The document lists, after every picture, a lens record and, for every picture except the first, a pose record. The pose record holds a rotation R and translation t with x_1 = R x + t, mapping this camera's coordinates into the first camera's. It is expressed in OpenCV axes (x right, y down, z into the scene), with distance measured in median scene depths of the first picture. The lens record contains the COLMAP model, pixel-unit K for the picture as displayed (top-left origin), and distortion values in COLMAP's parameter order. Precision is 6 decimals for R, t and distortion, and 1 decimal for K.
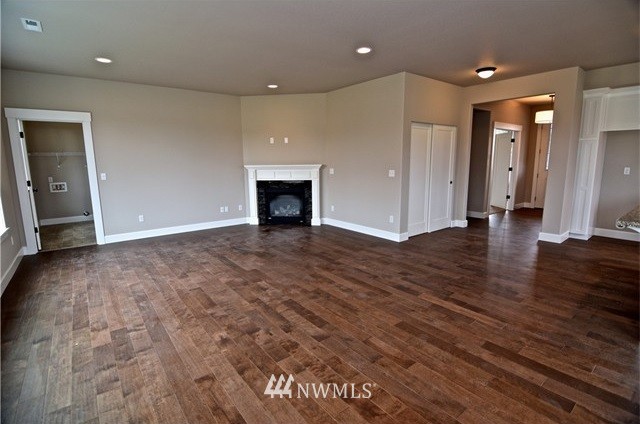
lens RADIAL K [[308.1, 0, 321.6], [0, 308.1, 209.8], [0, 0, 1]] dist [-0.014547, -0.004907]
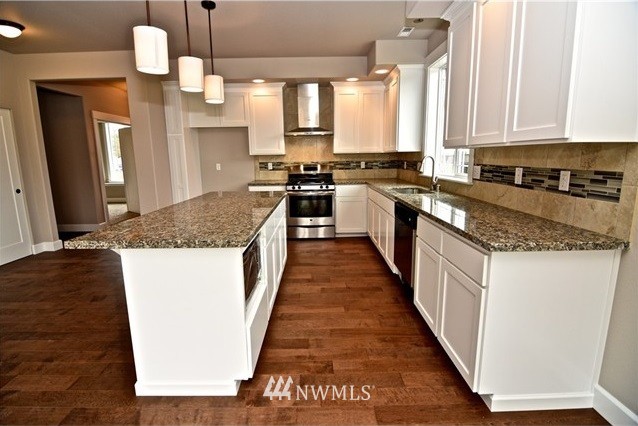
lens RADIAL K [[307.1, 0, 313.9], [0, 307.1, 216.0], [0, 0, 1]] dist [-0.014547, -0.004907]
pose [[0.623380, -0.143245, 0.768686, 0.401175], [0.129402, 0.988420, 0.079252, -0.001789], [-0.771137, 0.050066, 0.634698, 0.078315]]
